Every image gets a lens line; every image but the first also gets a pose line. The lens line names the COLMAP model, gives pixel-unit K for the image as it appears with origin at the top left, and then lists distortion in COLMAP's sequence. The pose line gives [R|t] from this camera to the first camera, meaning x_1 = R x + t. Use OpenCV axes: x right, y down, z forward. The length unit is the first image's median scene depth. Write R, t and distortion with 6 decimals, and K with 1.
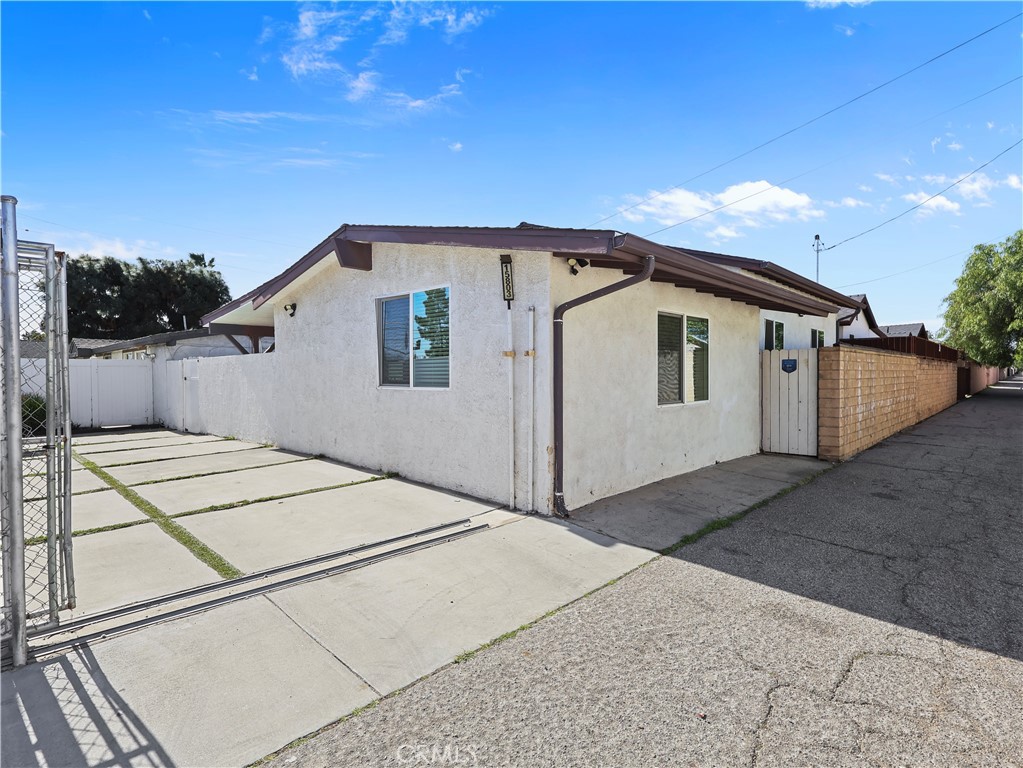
lens RADIAL K [[539.6, 0, 511.3], [0, 539.6, 383.2], [0, 0, 1]] dist [-0.003184, 0.003971]
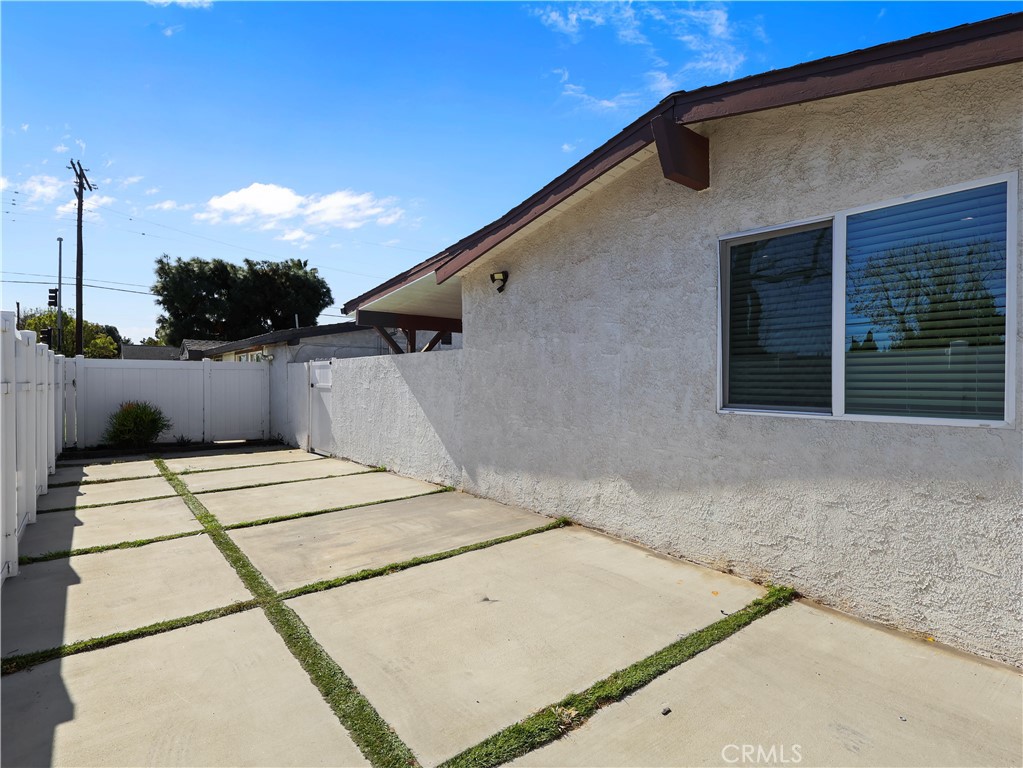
lens RADIAL K [[539.6, 0, 508.1], [0, 539.6, 386.0], [0, 0, 1]] dist [-0.003184, 0.003971]
pose [[0.990415, 0.010107, -0.137757, -0.150405], [-0.011082, 0.999919, -0.006309, -0.004049], [0.137682, 0.007776, 0.990446, 0.181064]]
